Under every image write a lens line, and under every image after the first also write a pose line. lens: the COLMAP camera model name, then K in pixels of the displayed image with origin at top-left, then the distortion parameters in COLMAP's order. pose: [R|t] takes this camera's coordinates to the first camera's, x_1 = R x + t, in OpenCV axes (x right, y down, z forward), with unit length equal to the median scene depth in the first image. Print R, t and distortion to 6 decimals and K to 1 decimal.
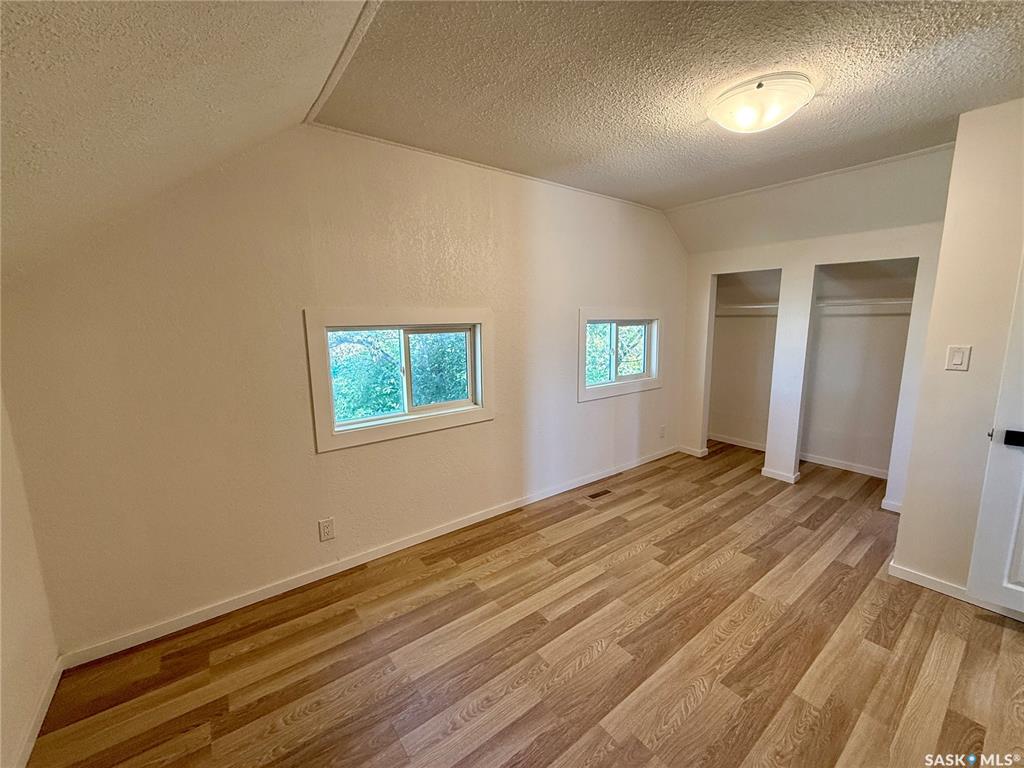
lens RADIAL K [[407.7, 0, 512.0], [0, 407.7, 384.0], [0, 0, 1]] dist [0.001520, 0.000469]
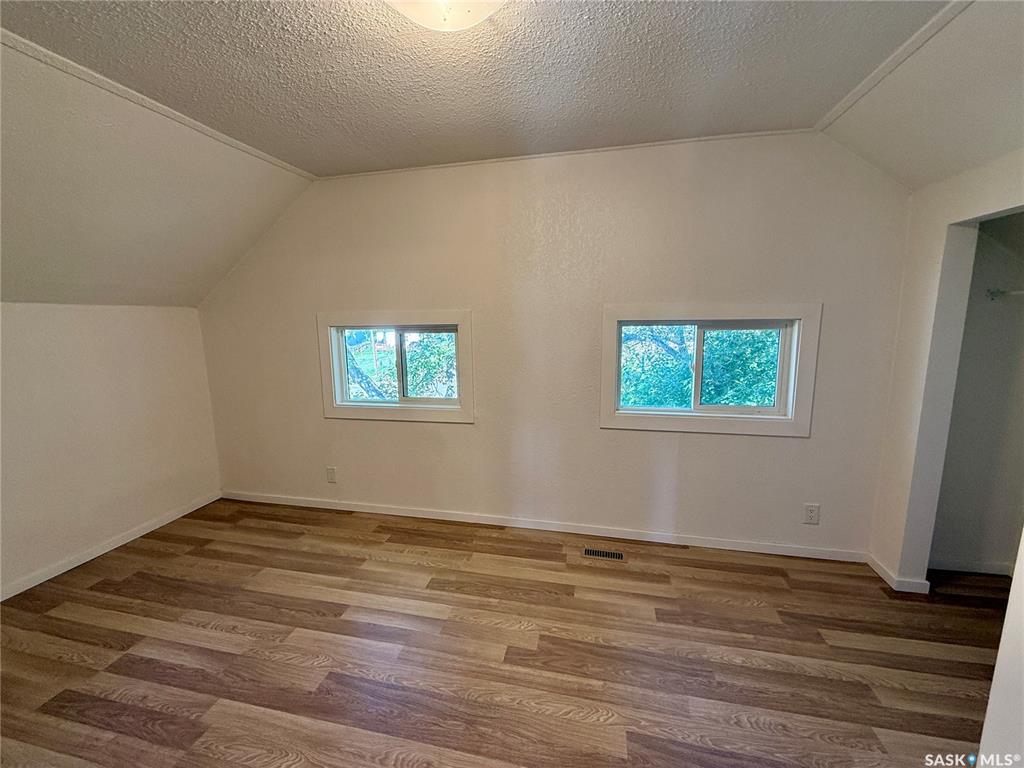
lens RADIAL K [[407.7, 0, 512.0], [0, 407.7, 384.0], [0, 0, 1]] dist [0.001520, 0.000469]
pose [[0.648762, 0.120613, -0.751372, 0.775067], [-0.112273, 0.991725, 0.062255, -0.082333], [0.752663, 0.043971, 0.656936, 0.452112]]
